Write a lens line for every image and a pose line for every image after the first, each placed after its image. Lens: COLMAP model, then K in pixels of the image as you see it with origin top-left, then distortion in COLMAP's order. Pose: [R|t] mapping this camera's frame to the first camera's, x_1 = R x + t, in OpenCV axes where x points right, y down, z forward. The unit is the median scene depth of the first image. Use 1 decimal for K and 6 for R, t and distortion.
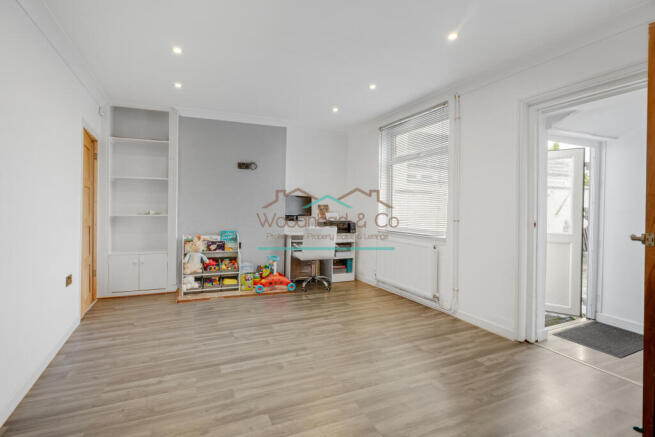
lens RADIAL K [[309.3, 0, 328.8], [0, 309.3, 215.4], [0, 0, 1]] dist [-0.000445, 0.000009]
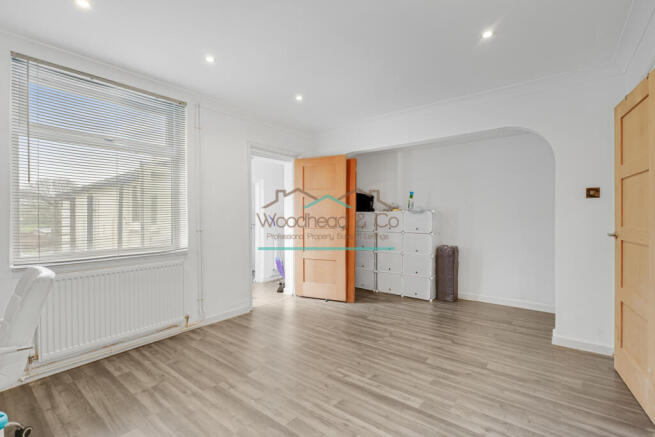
lens RADIAL K [[302.5, 0, 329.6], [0, 302.5, 217.7], [0, 0, 1]] dist [0.001954, 0.000103]
pose [[-0.461786, -0.001357, 0.886990, -0.993270], [0.015521, 0.999833, 0.009610, -0.047726], [-0.886856, 0.018205, -0.461688, 1.617229]]
